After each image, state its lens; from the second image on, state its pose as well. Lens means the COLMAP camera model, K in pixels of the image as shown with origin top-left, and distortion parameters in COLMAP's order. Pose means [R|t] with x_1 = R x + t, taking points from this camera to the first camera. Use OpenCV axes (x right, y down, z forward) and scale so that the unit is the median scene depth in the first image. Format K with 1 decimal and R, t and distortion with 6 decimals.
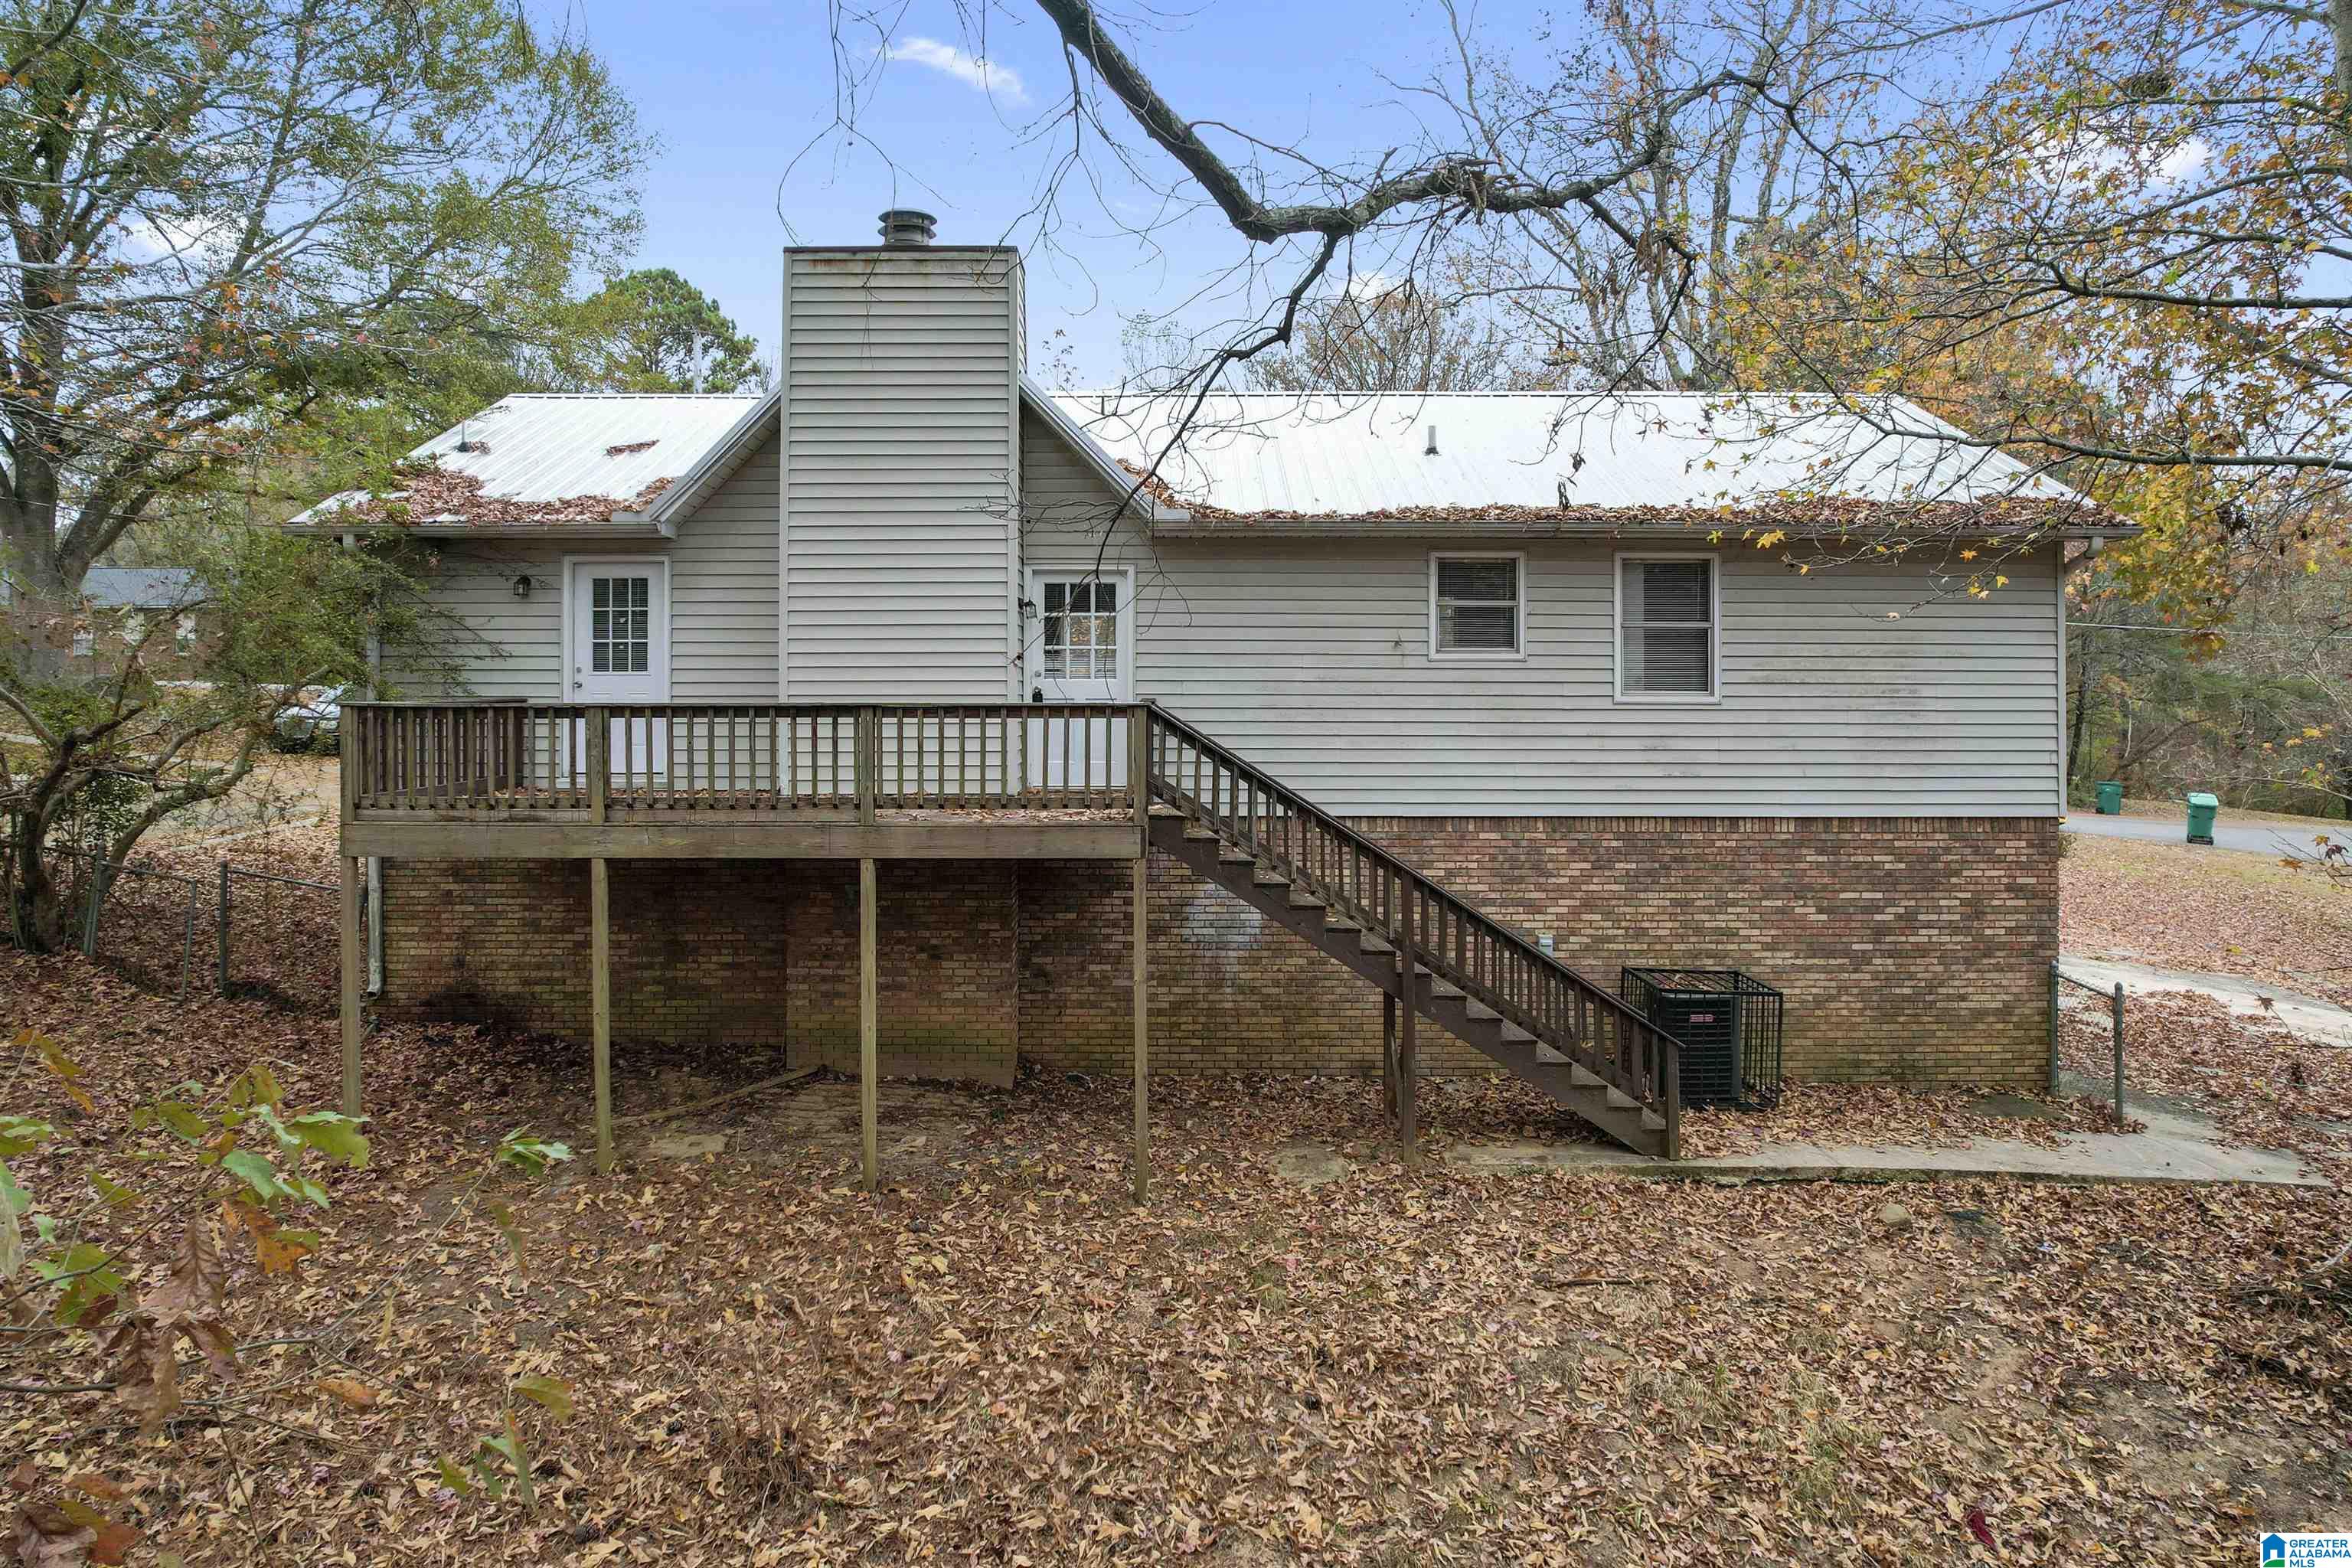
lens RADIAL K [[1452.1, 0, 1177.6], [0, 1452.1, 710.0], [0, 0, 1]] dist [-0.007500, 0.000755]
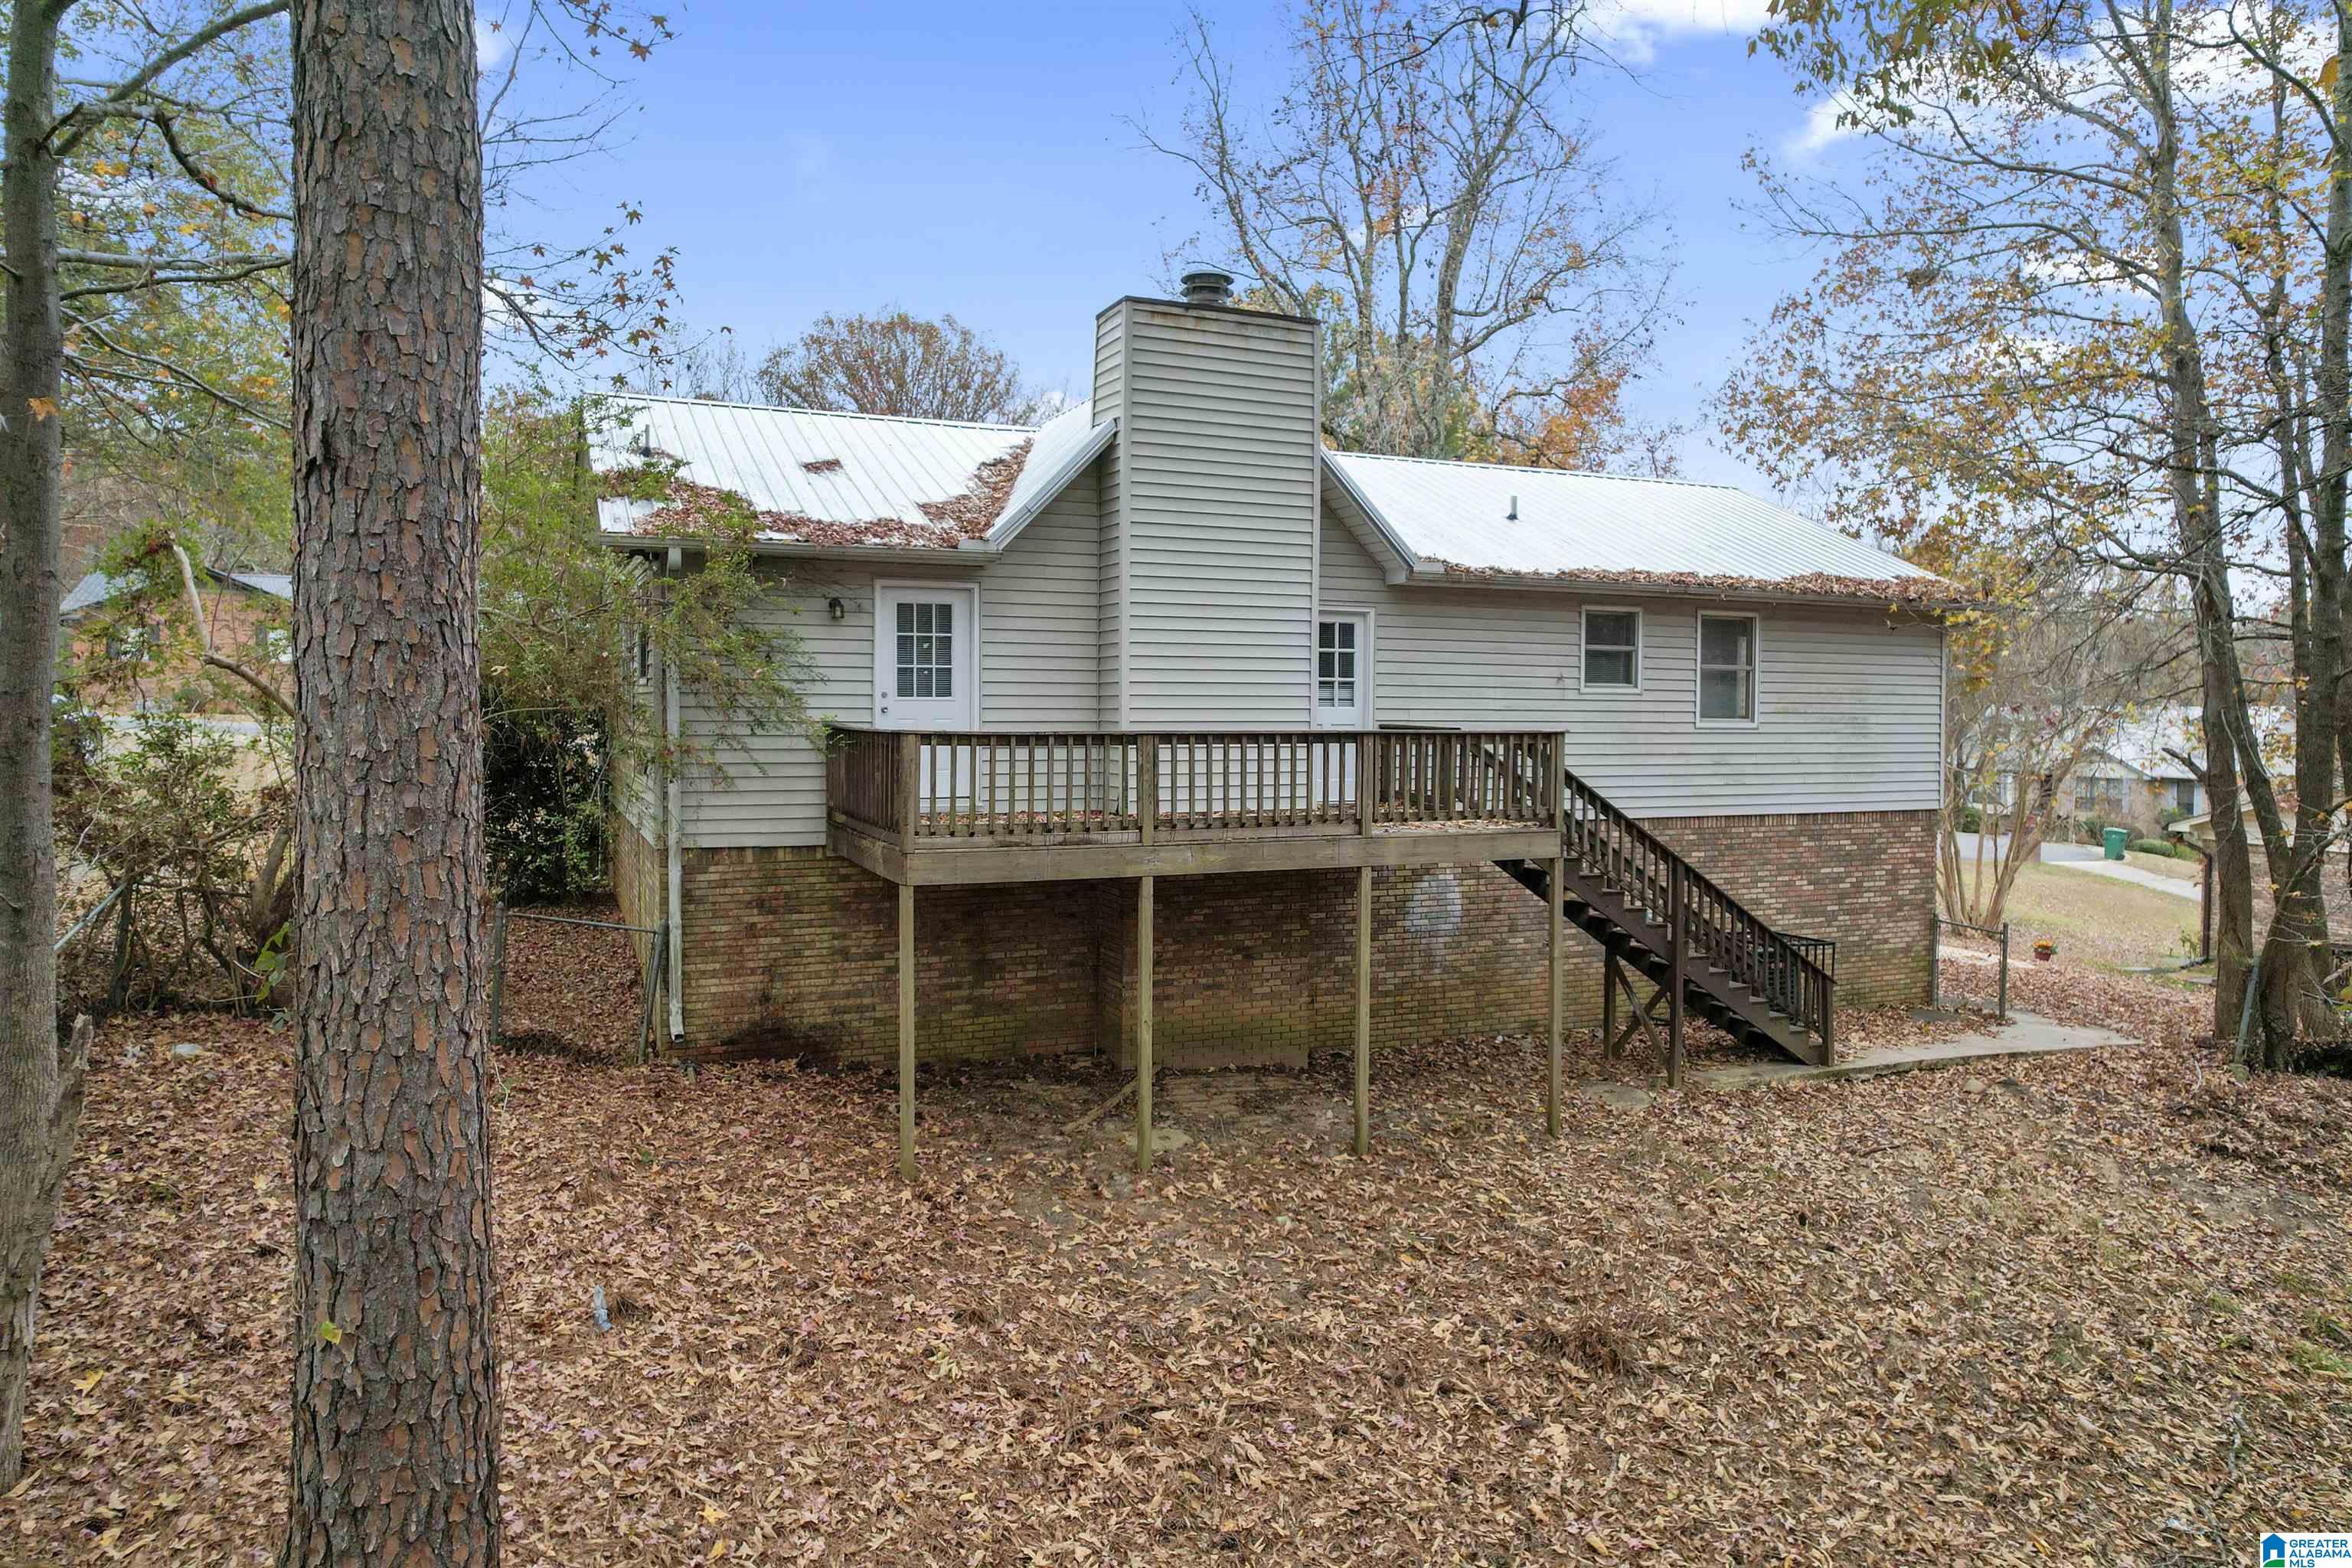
lens RADIAL K [[1413.2, 0, 1240.4], [0, 1413.2, 776.7], [0, 0, 1]] dist [0.003136, 0.000969]
pose [[0.914656, -0.014322, 0.403979, -0.581495], [0.000625, 0.999421, 0.034017, -0.004804], [-0.404233, -0.030861, 0.914135, 0.019099]]
